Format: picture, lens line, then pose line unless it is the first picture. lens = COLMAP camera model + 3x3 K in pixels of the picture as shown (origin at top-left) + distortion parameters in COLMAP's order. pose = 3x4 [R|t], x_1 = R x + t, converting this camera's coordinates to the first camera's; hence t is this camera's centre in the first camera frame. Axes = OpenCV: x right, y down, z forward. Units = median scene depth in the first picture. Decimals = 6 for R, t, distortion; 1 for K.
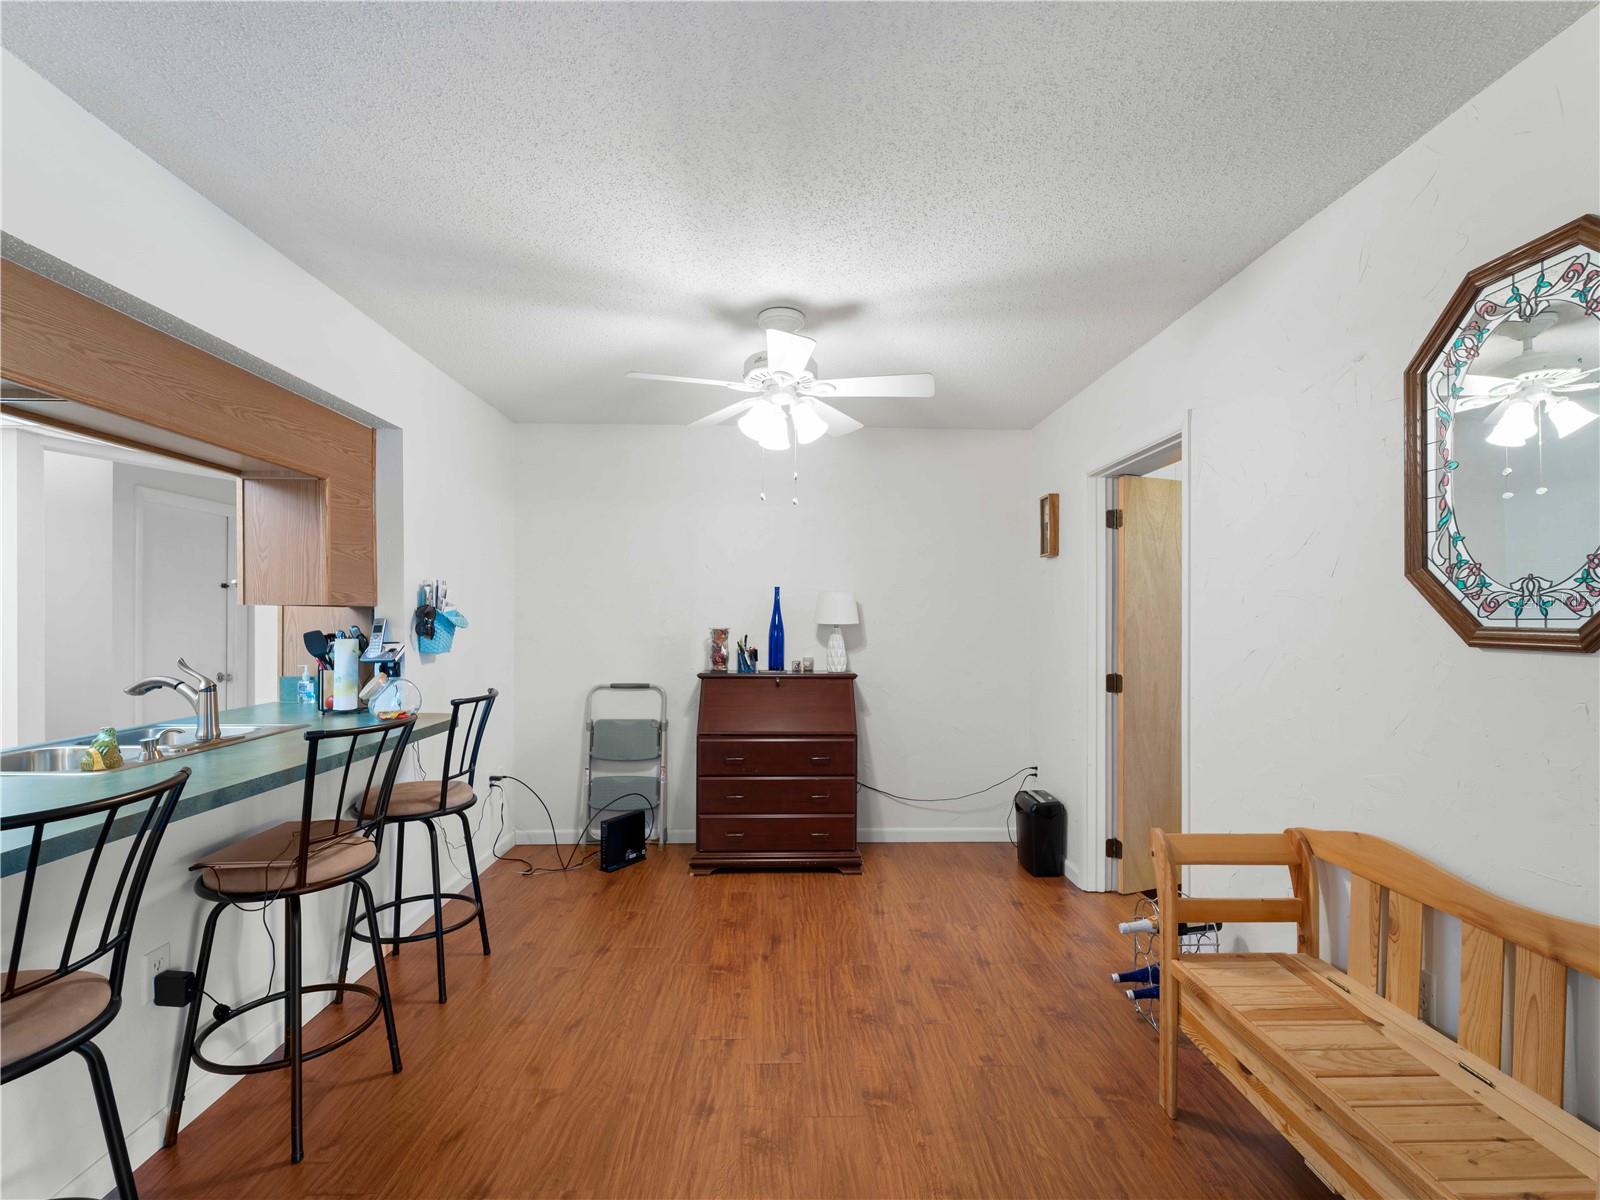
lens RADIAL K [[721.7, 0, 796.9], [0, 721.7, 615.0], [0, 0, 1]] dist [0.004155, -0.001815]
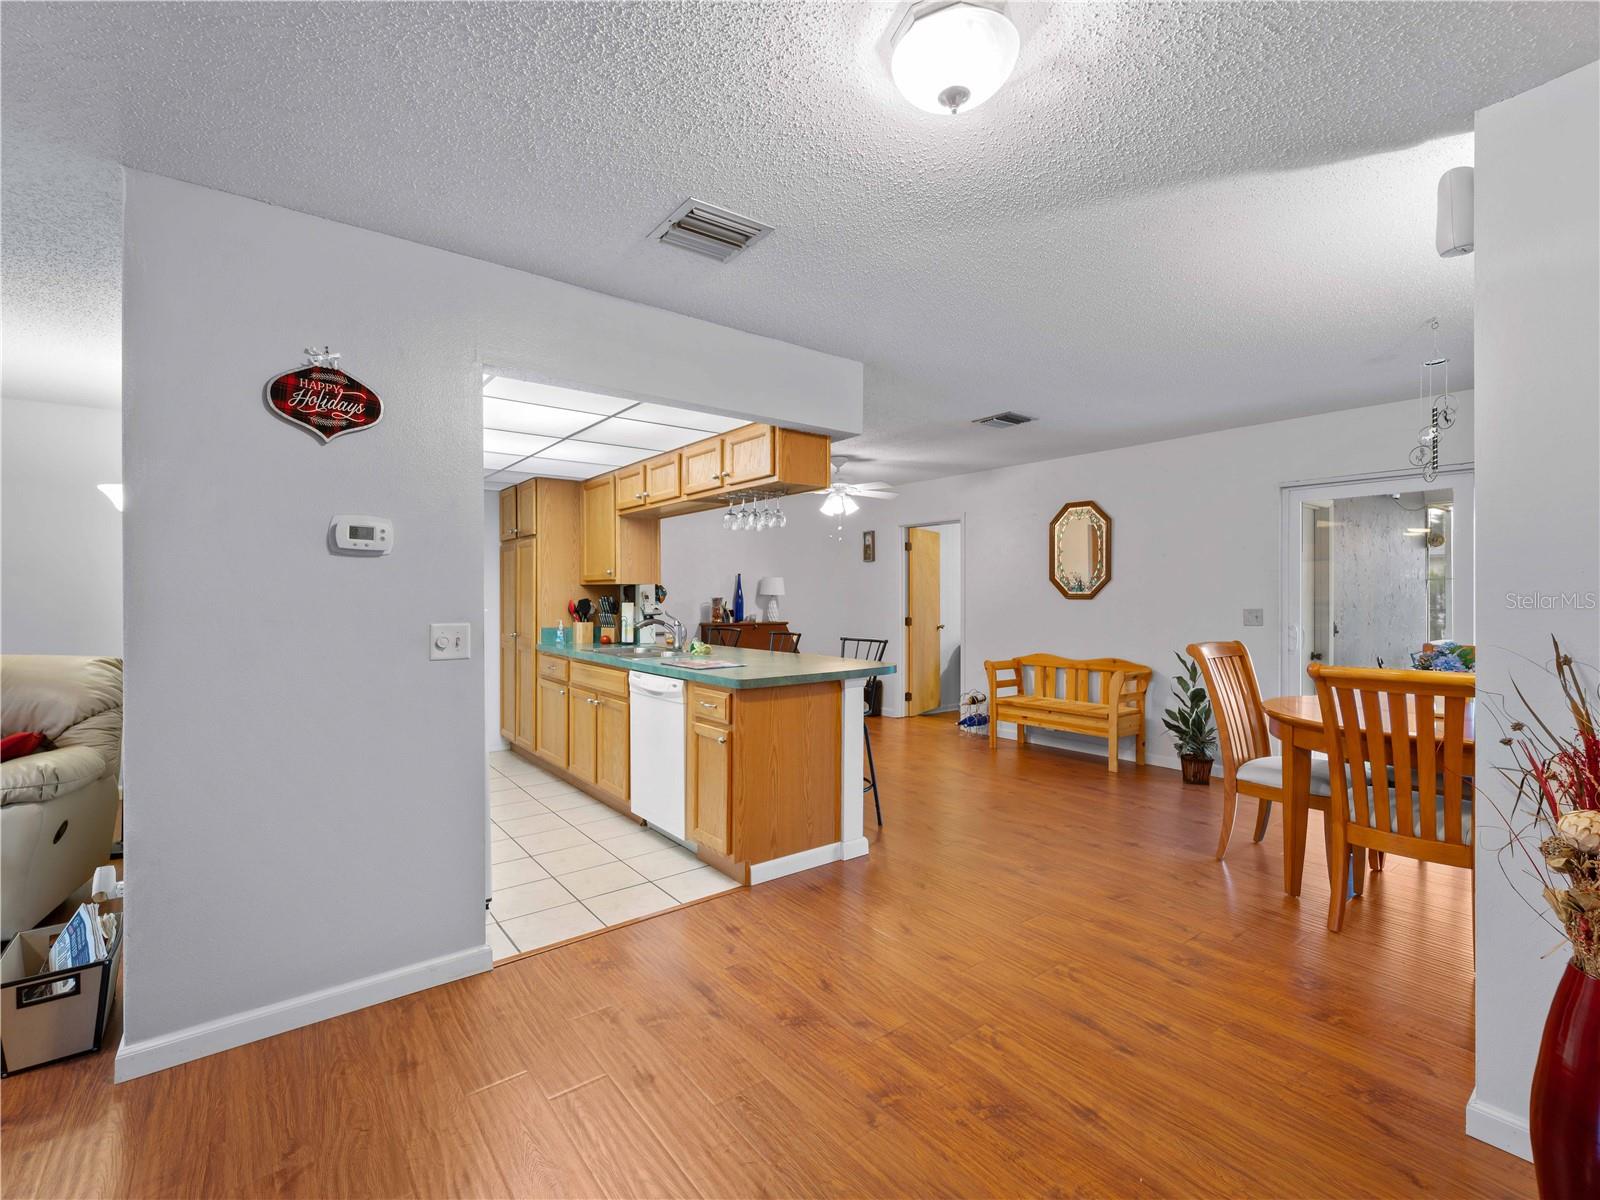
lens RADIAL K [[721.7, 0, 794.7], [0, 721.7, 597.1], [0, 0, 1]] dist [0.004155, -0.001815]
pose [[0.809149, -0.004576, 0.587585, -1.265972], [-0.002313, 0.999937, 0.010973, -0.002586], [-0.587599, -0.010238, 0.809088, -0.642992]]
